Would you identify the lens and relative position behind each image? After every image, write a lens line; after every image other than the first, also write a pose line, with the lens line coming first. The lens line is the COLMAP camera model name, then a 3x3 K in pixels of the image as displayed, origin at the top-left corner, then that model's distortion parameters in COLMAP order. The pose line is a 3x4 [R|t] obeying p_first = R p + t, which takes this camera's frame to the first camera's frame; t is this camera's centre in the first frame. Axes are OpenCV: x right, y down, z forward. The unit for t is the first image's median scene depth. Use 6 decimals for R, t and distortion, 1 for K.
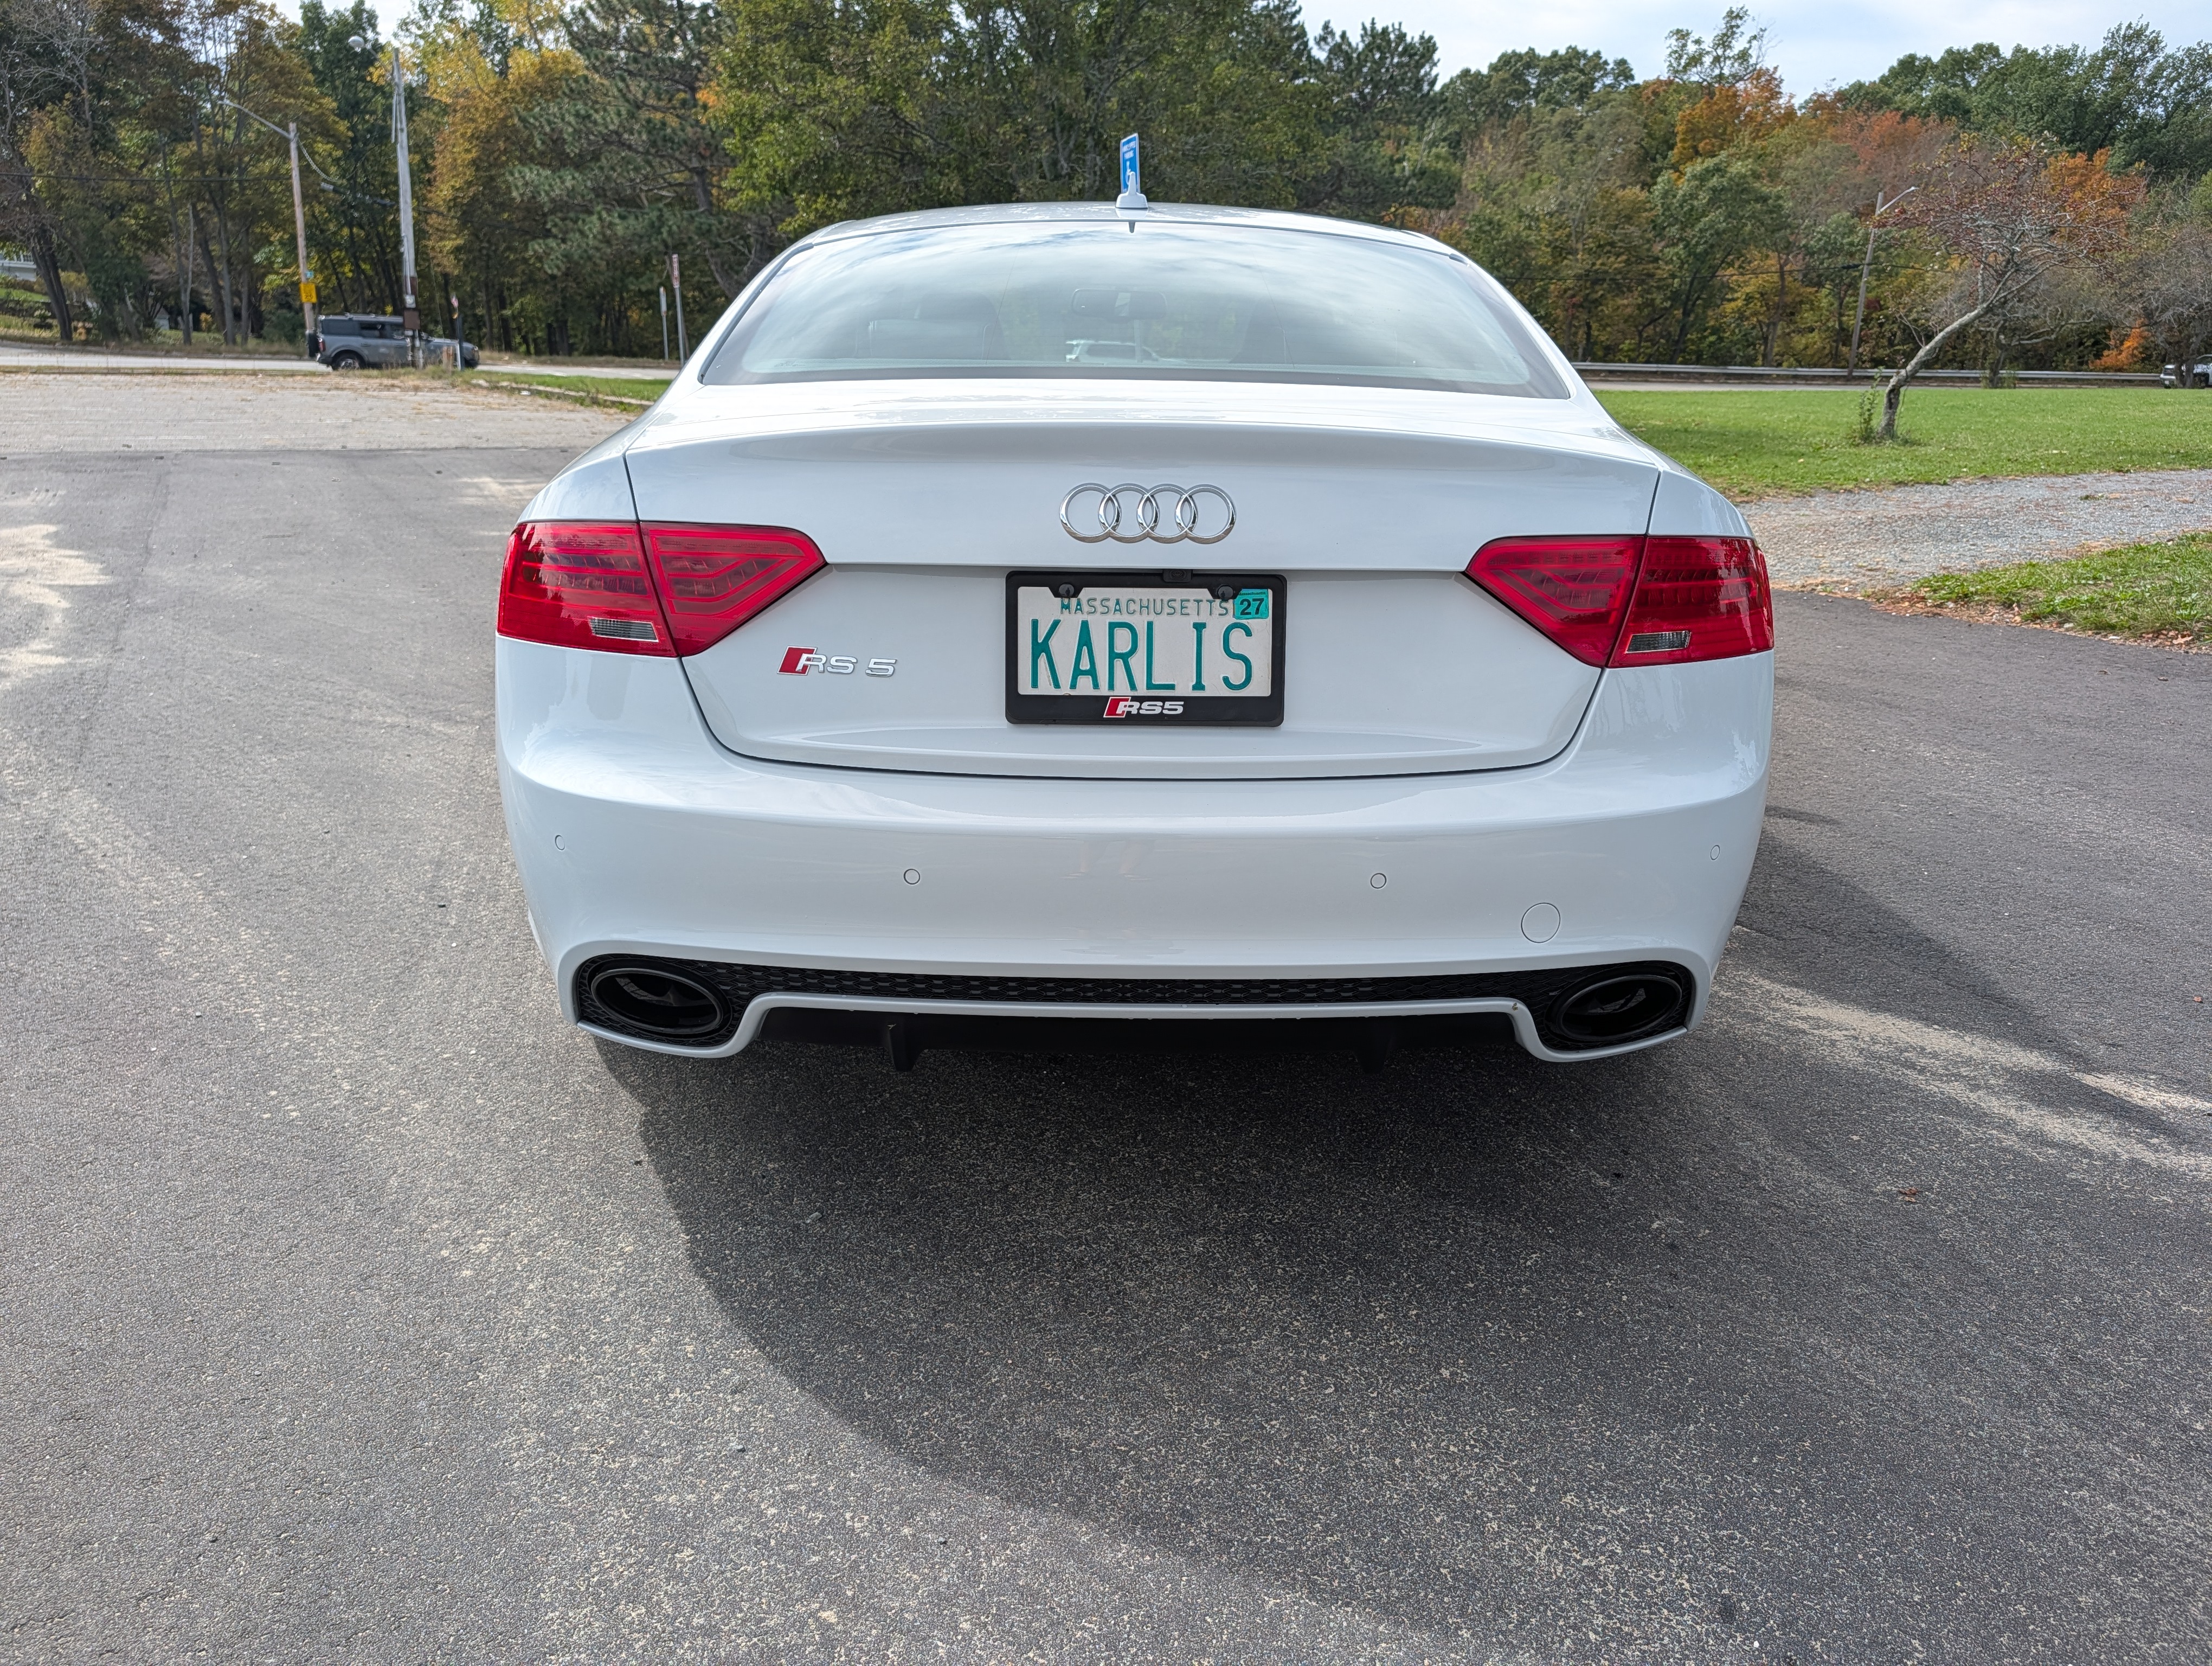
lens RADIAL K [[1611.7, 0, 1106.0], [0, 1611.7, 833.0], [0, 0, 1]] dist [0.015510, -0.010509]
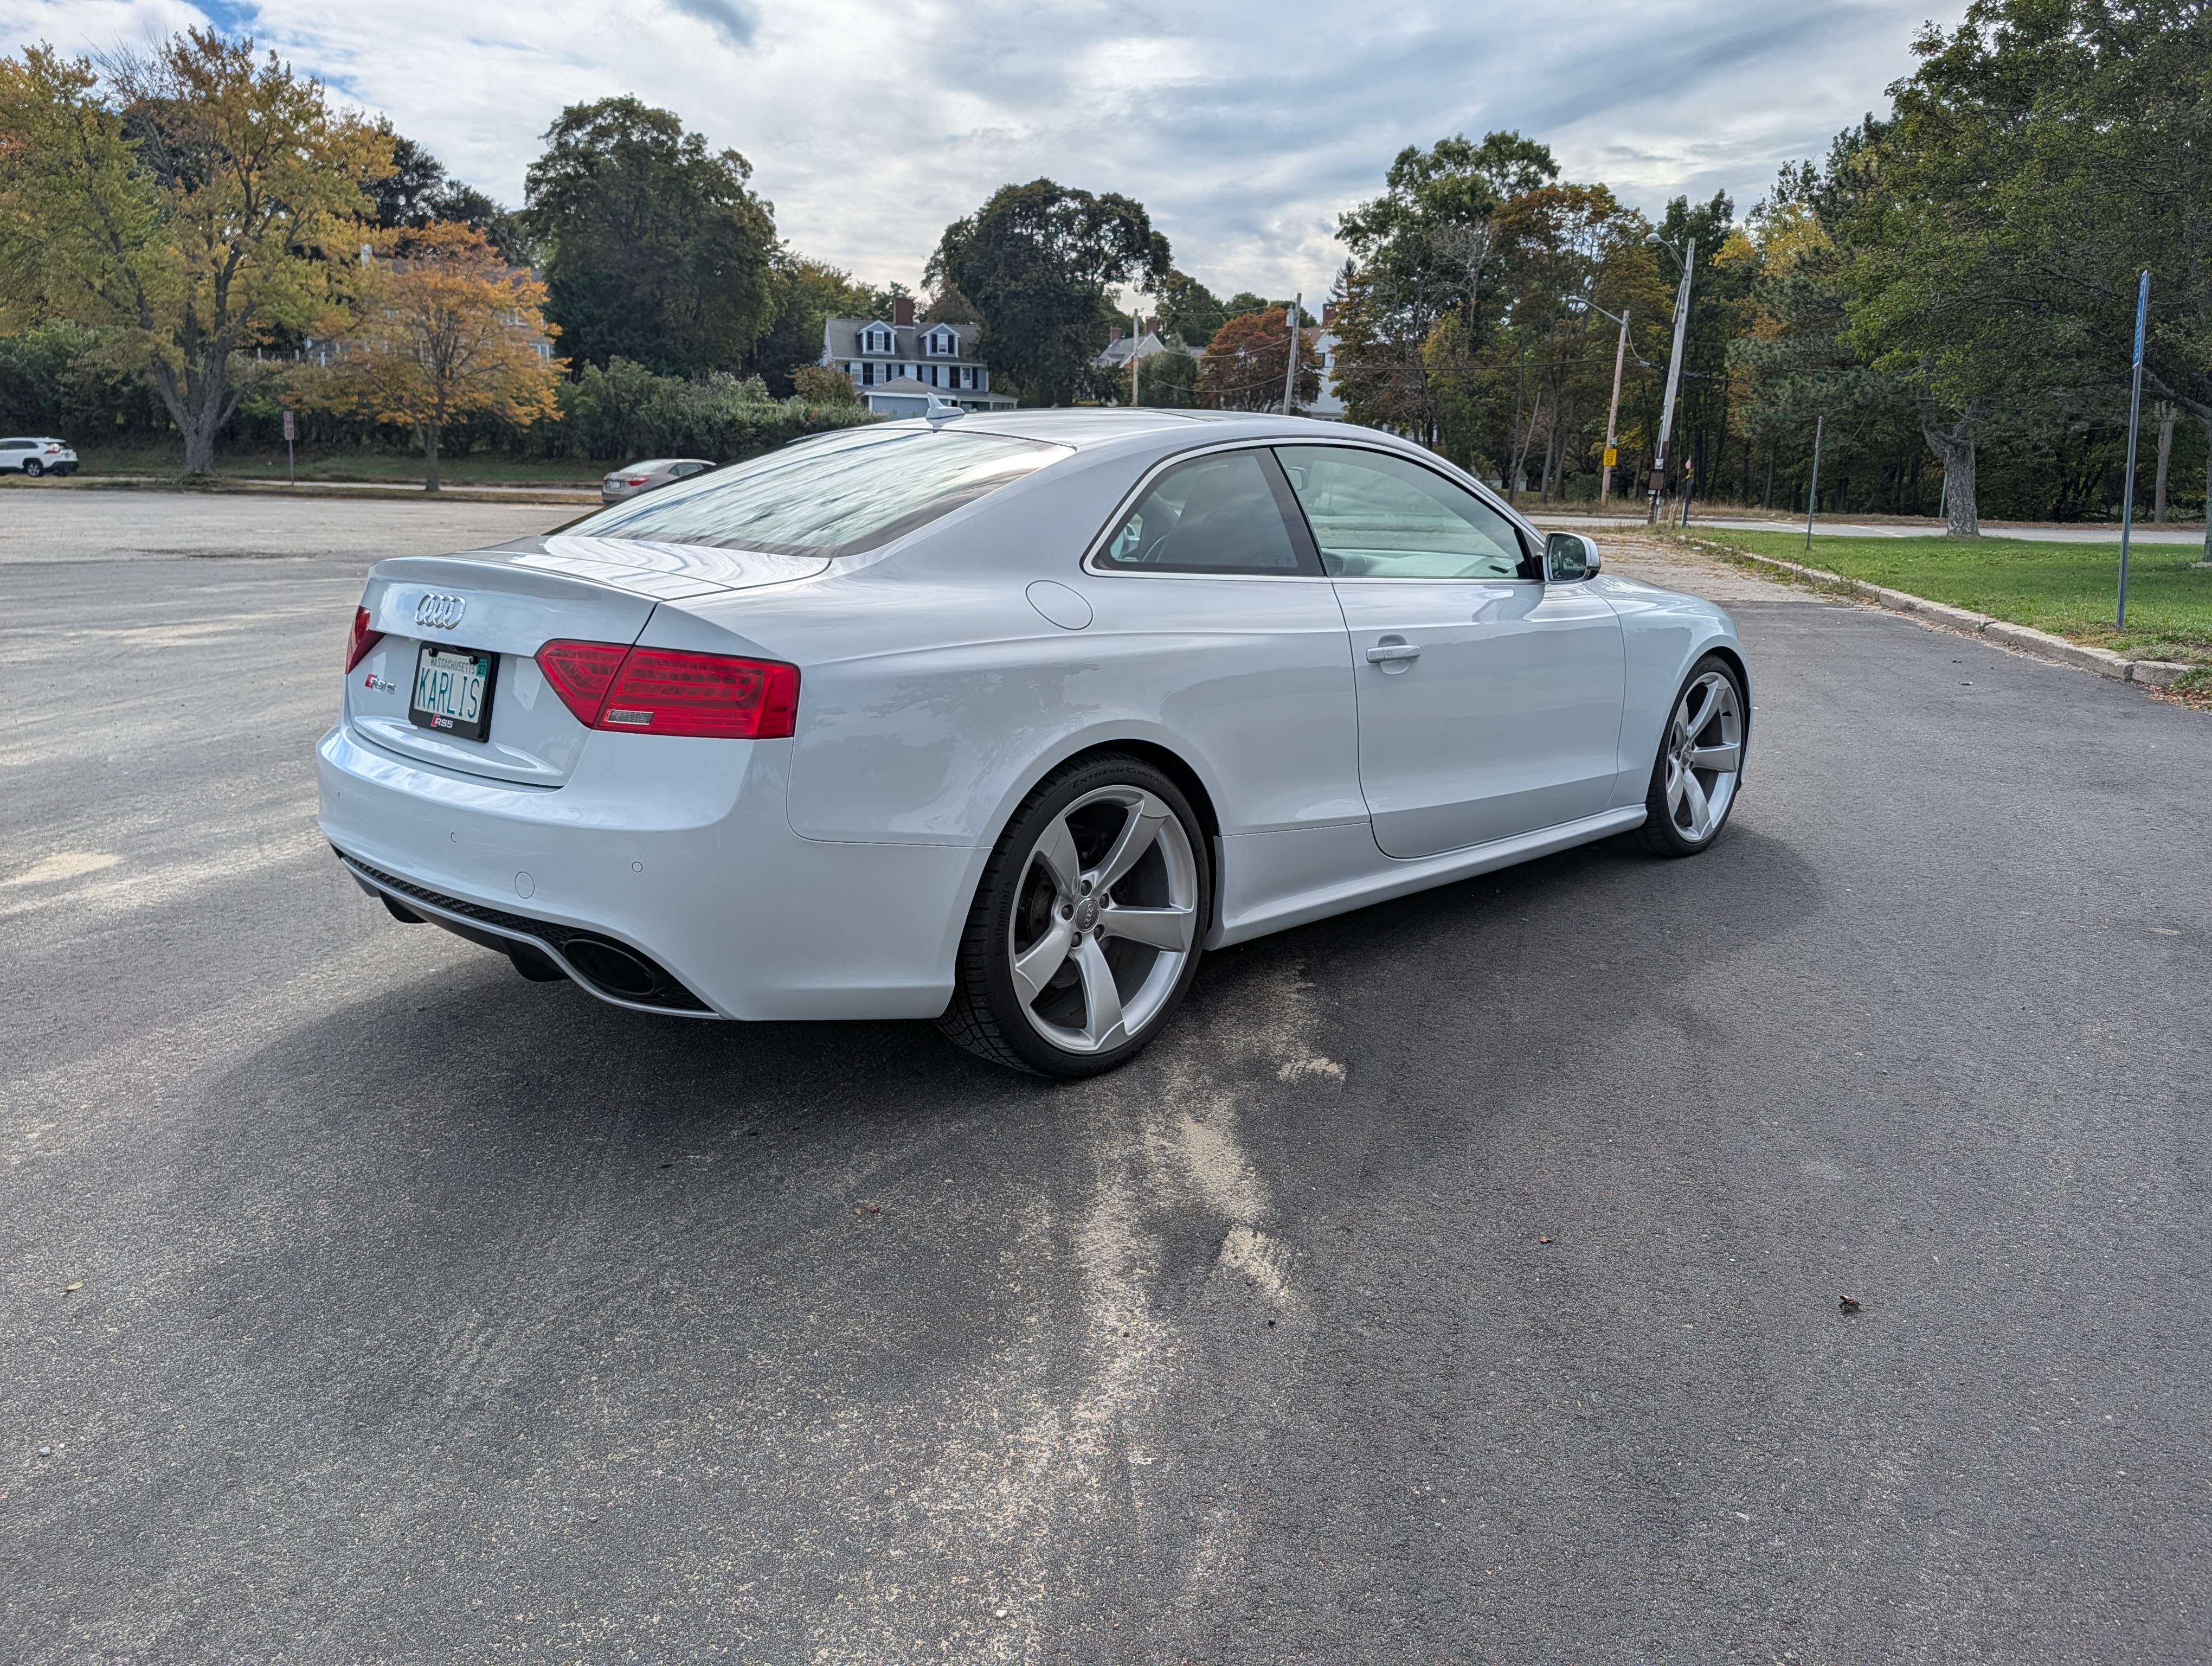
lens RADIAL K [[1605.8, 0, 1116.5], [0, 1605.8, 825.5], [0, 0, 1]] dist [0.001067, -0.000978]
pose [[0.713577, 0.139888, -0.686469, 1.534669], [-0.204093, 0.978869, -0.012680, -0.086229], [0.670190, 0.149152, 0.727049, 0.234728]]
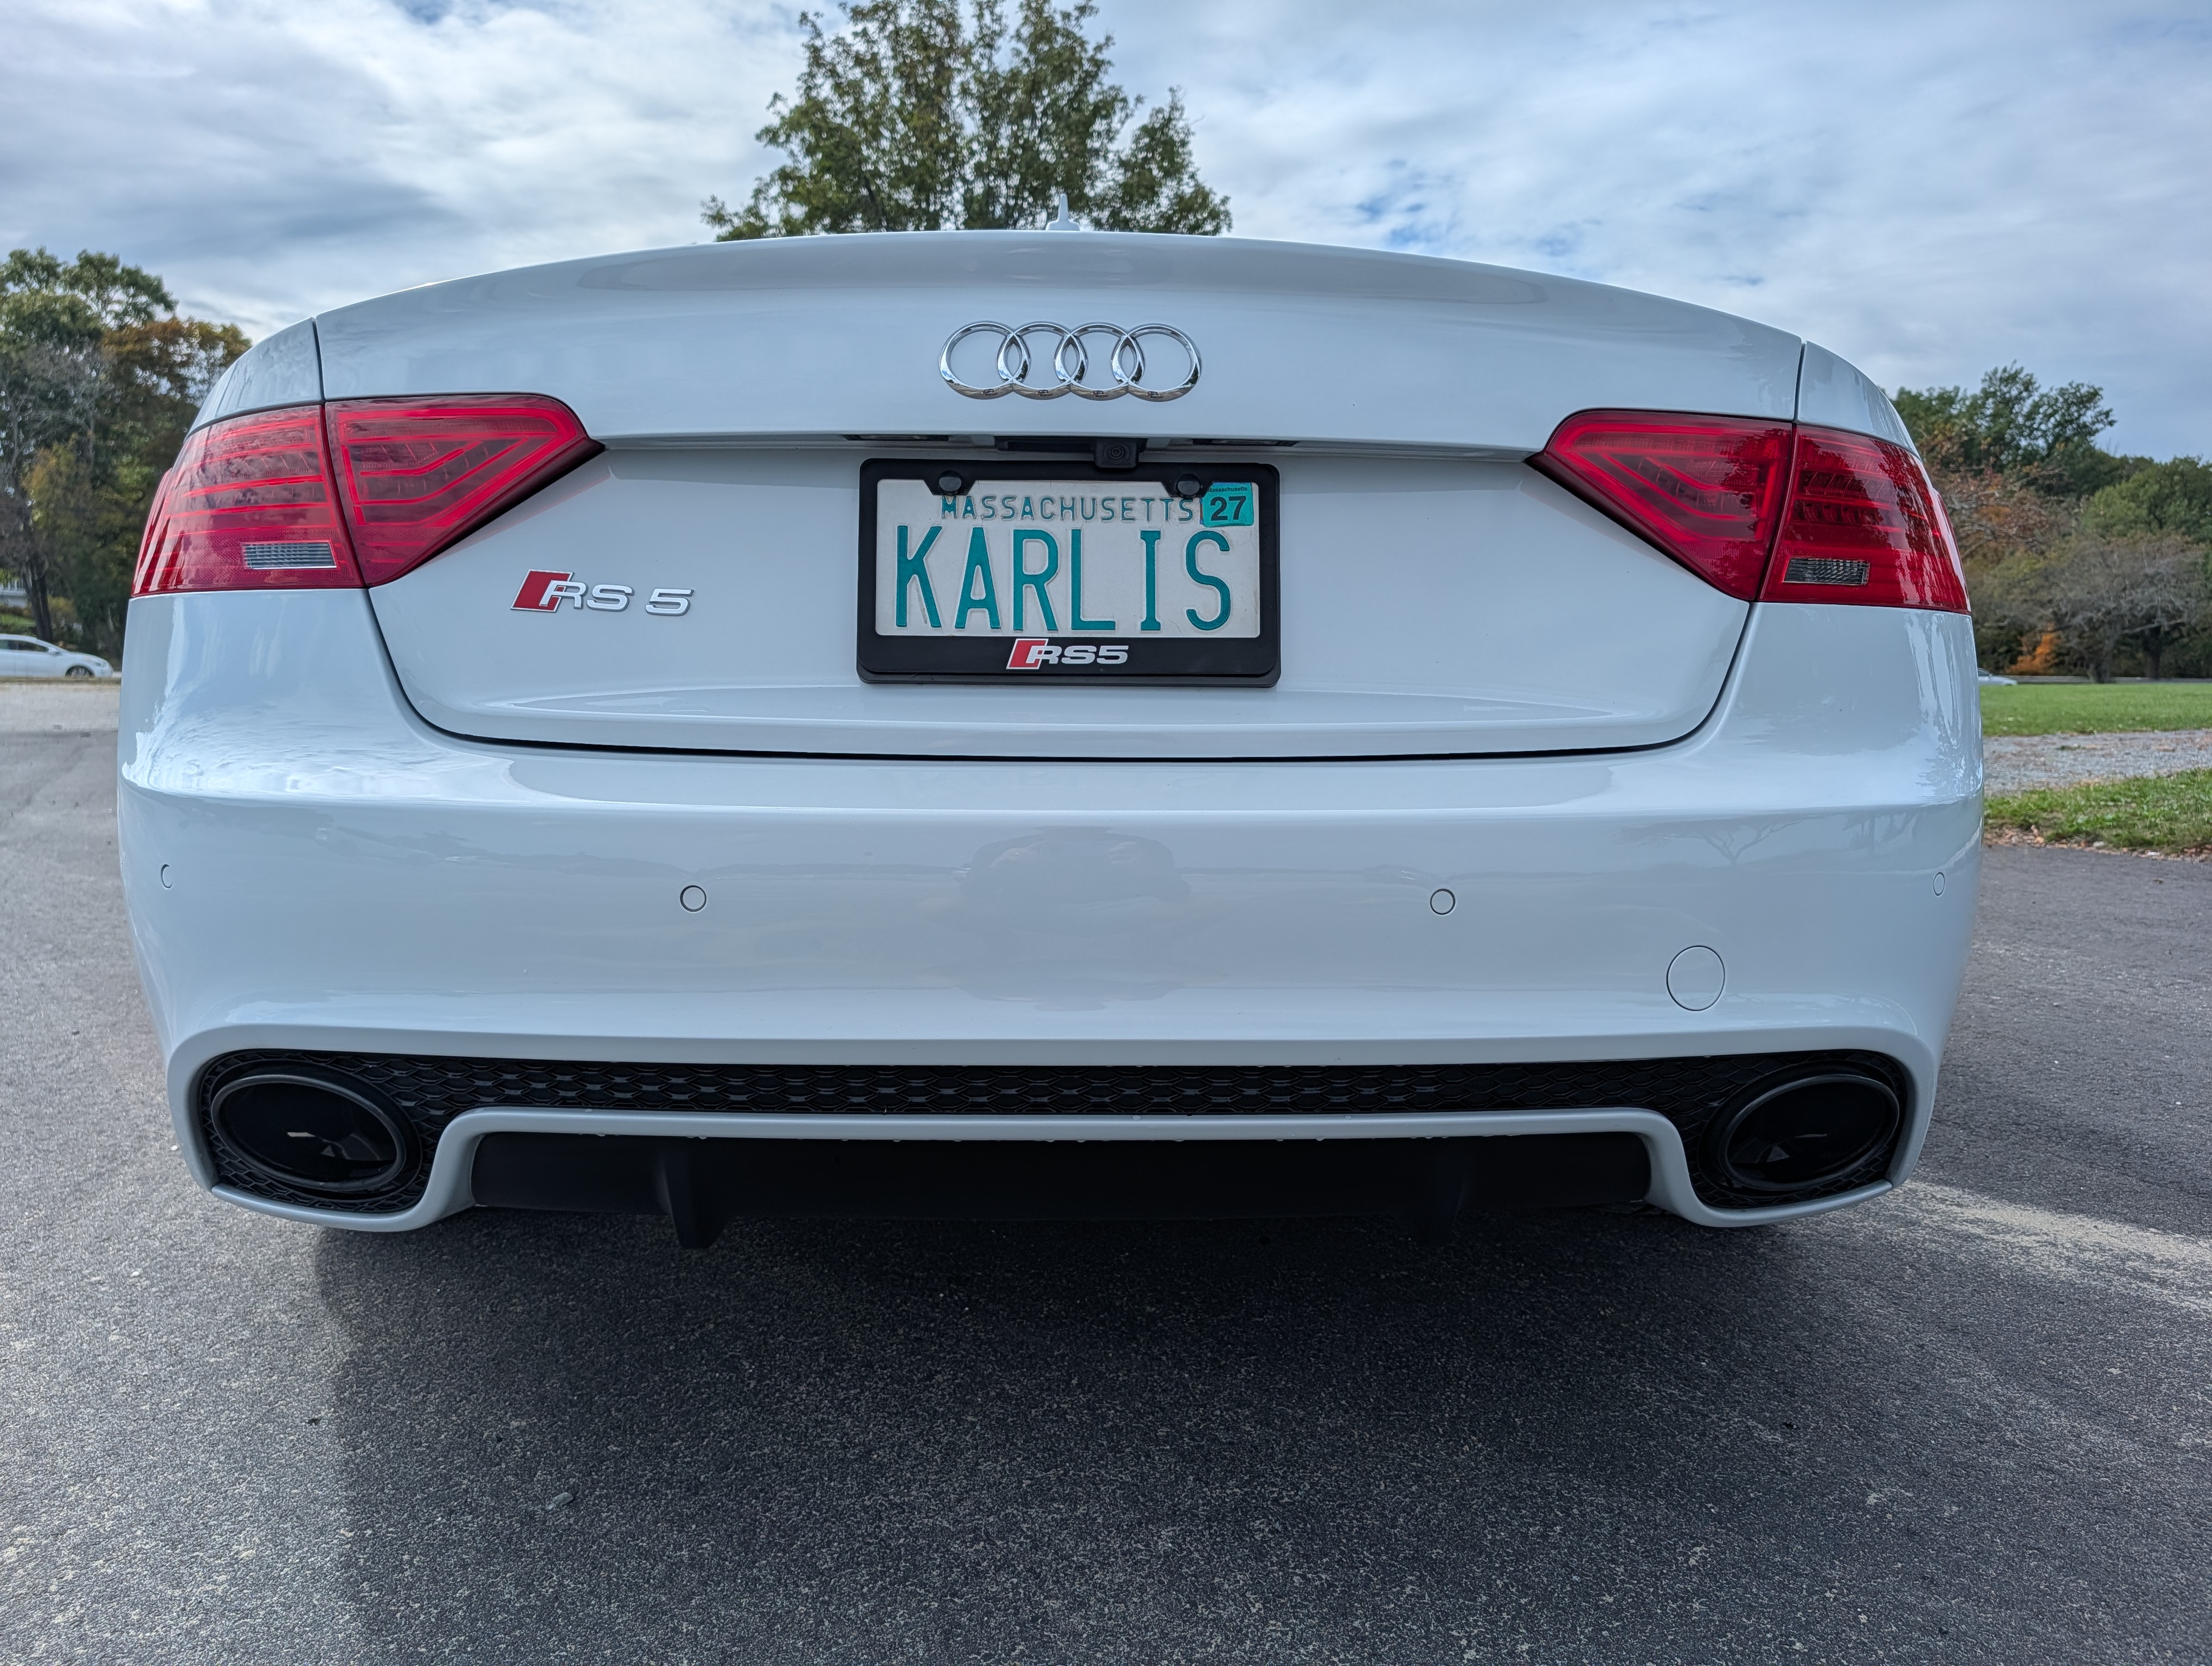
lens RADIAL K [[1609.9, 0, 1081.7], [0, 1609.9, 822.1], [0, 0, 1]] dist [-0.002487, 0.006853]
pose [[0.999892, -0.005051, 0.013779, 0.017773], [0.007669, 0.980351, -0.197112, 0.106087], [-0.012512, 0.197197, 0.980284, 0.333673]]
